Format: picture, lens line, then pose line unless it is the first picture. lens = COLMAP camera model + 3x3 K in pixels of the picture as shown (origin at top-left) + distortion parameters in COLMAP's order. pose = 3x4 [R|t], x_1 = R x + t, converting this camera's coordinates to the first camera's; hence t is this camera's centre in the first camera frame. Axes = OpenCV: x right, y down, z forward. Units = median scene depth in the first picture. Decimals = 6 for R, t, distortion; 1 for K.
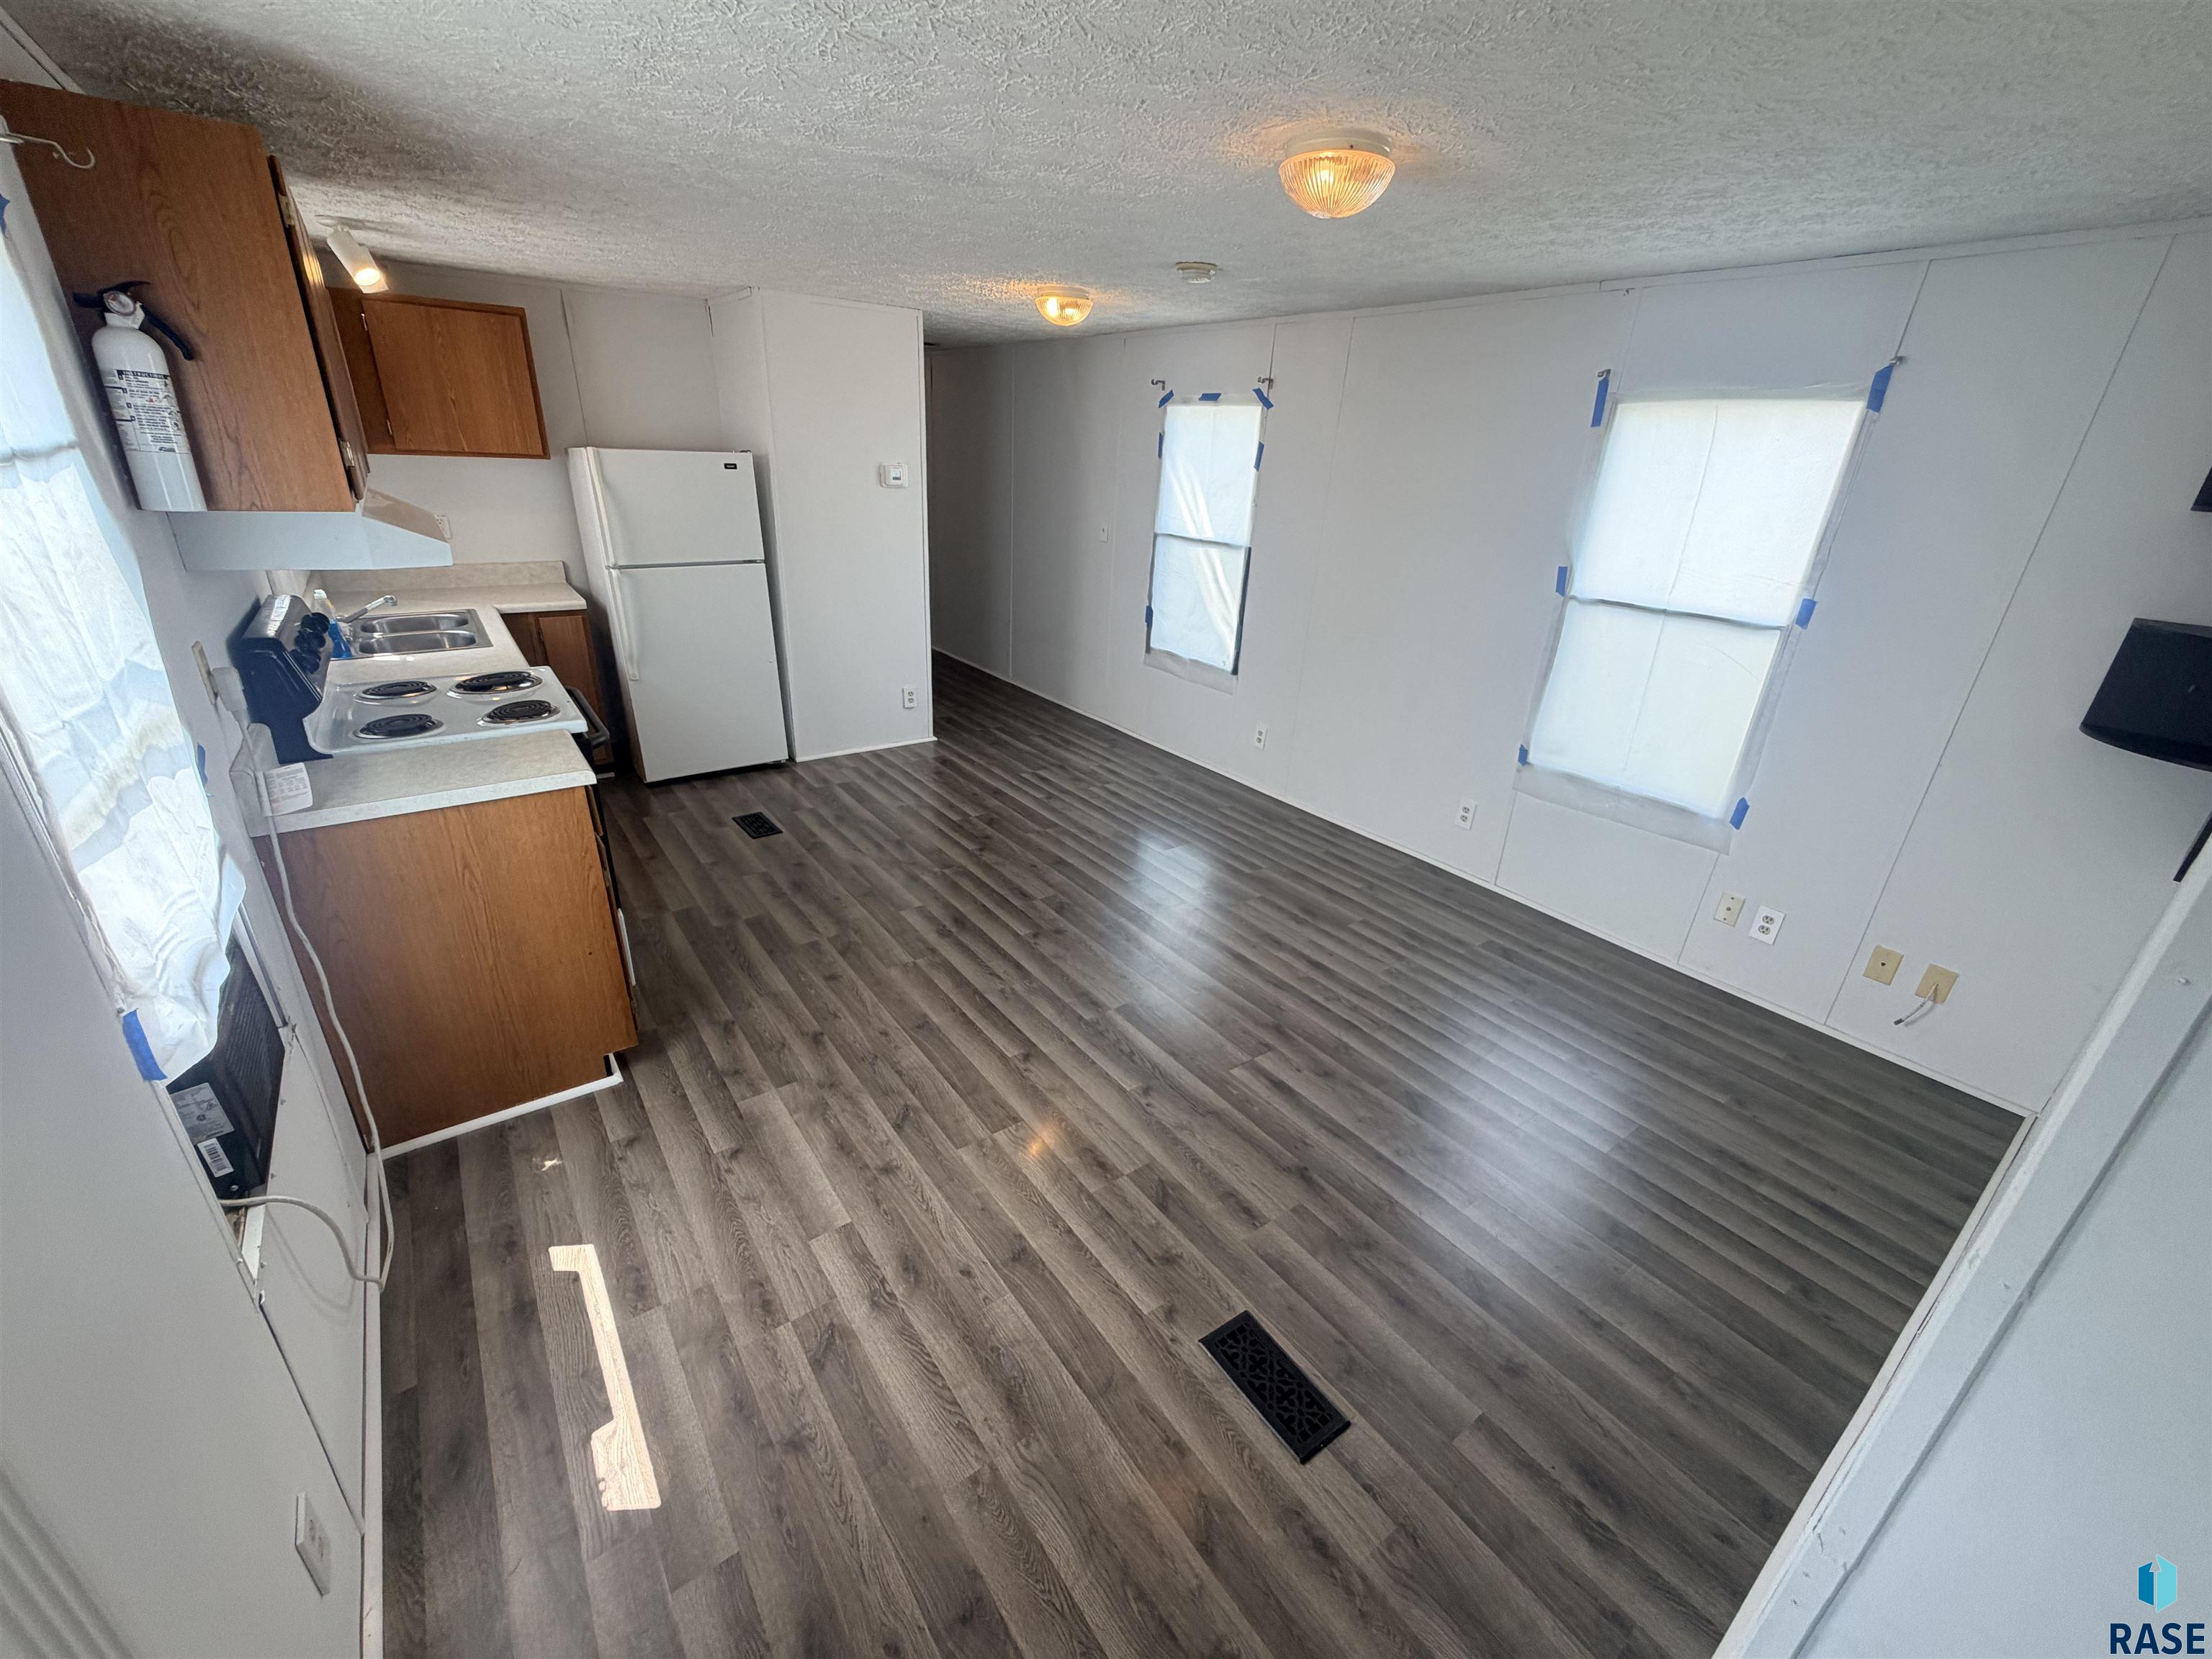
lens RADIAL K [[880.2, 0, 1110.6], [0, 880.2, 829.3], [0, 0, 1]] dist [0.001659, -0.001116]
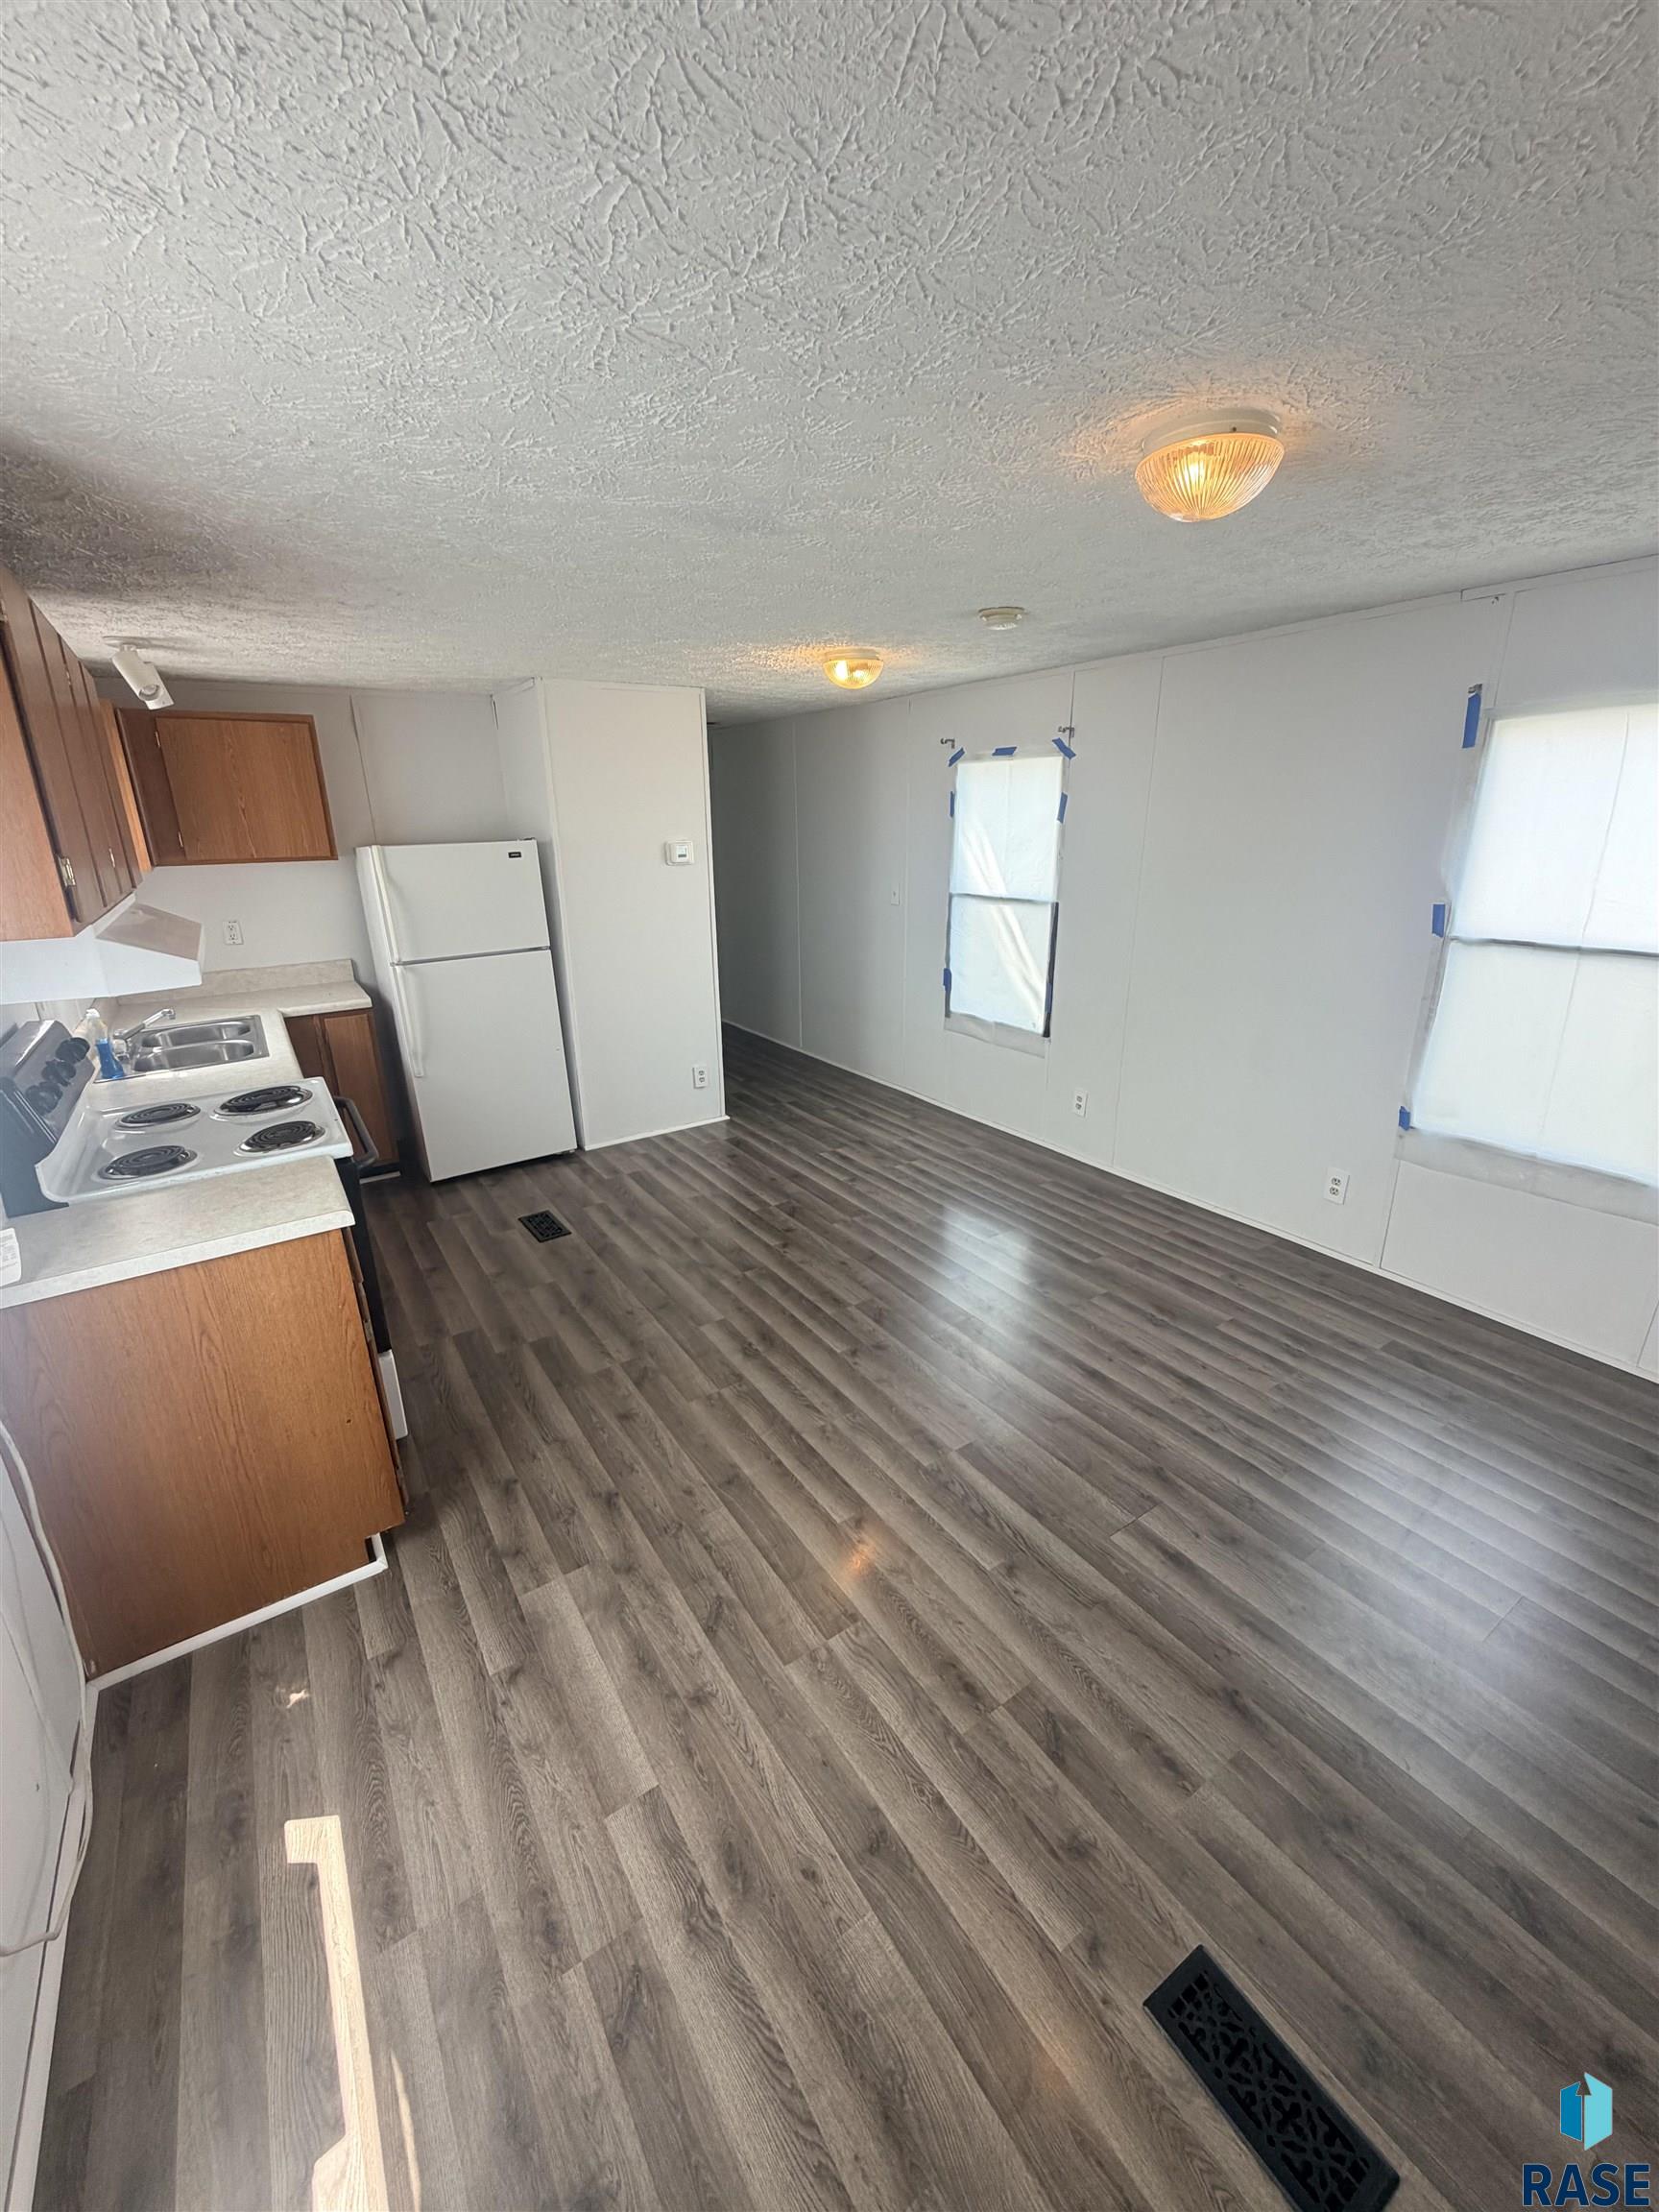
lens RADIAL K [[880.2, 0, 832.8], [0, 880.2, 1102.7], [0, 0, 1]] dist [0.001659, -0.001116]
pose [[0.996588, -0.045913, -0.068591, -0.045324], [0.039386, 0.994824, -0.093666, -0.058655], [0.072537, 0.090645, 0.993238, 0.140579]]
